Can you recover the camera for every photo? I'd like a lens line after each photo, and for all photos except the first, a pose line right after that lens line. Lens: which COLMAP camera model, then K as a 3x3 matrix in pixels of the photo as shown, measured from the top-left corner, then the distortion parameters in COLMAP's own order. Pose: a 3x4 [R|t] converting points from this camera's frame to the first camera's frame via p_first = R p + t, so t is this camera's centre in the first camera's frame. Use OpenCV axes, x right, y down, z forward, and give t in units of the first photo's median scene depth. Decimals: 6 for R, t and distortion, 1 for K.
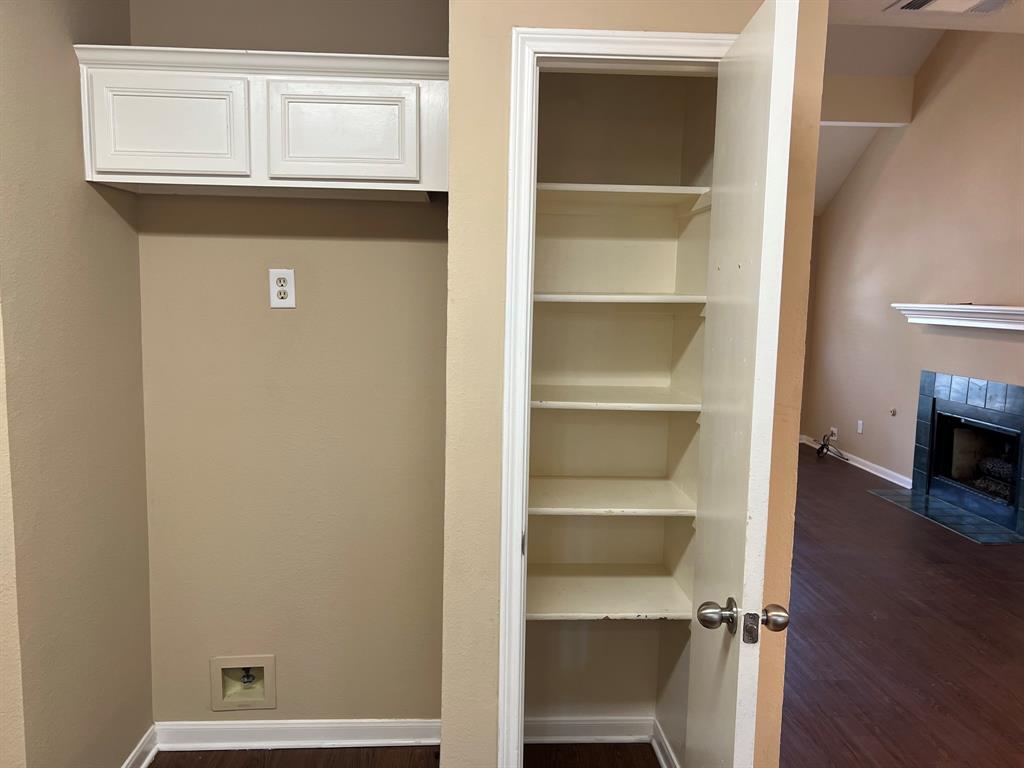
lens RADIAL K [[766.5, 0, 509.7], [0, 766.5, 387.1], [0, 0, 1]] dist [0.033889, -0.042167]
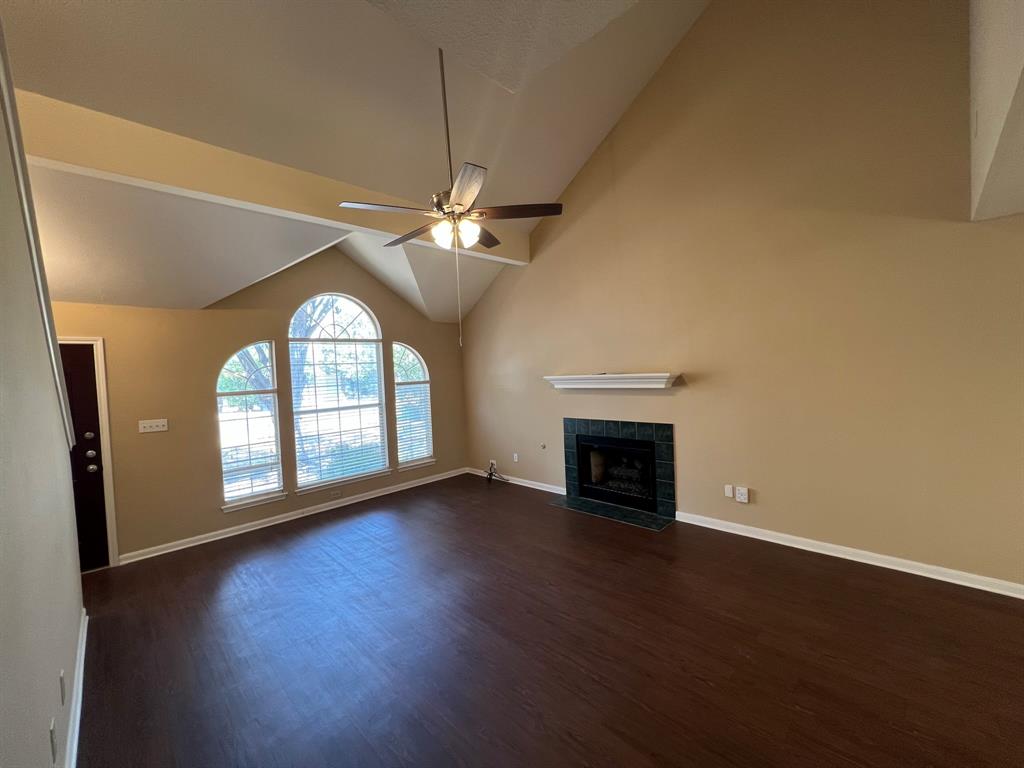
lens RADIAL K [[414.2, 0, 516.3], [0, 414.2, 381.9], [0, 0, 1]] dist [-0.001779, -0.000284]
pose [[0.741716, -0.072599, 0.666773, -0.088879], [0.138412, 0.989294, -0.046254, -0.066497], [-0.656277, 0.126597, 0.743824, 0.424653]]
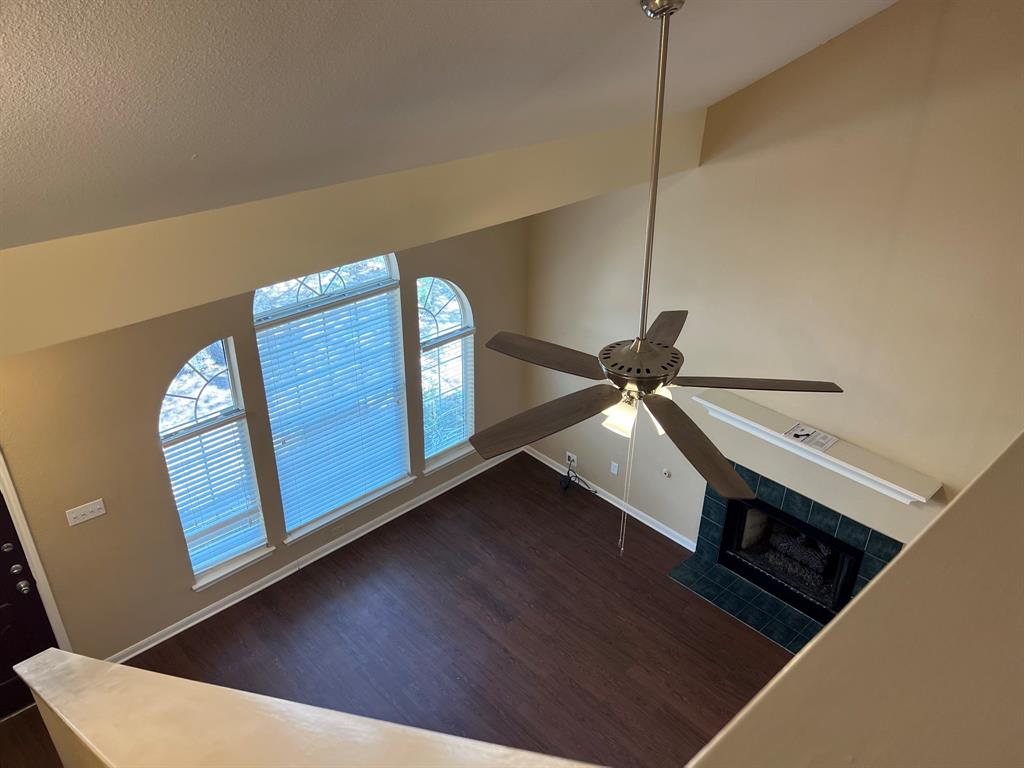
lens RADIAL K [[766.5, 0, 509.7], [0, 766.5, 387.1], [0, 0, 1]] dist [0.033889, -0.042167]
pose [[0.769066, -0.312158, 0.557759, -0.146182], [0.079743, 0.912672, 0.400838, -0.477589], [-0.634176, -0.263793, 0.726797, 0.494136]]
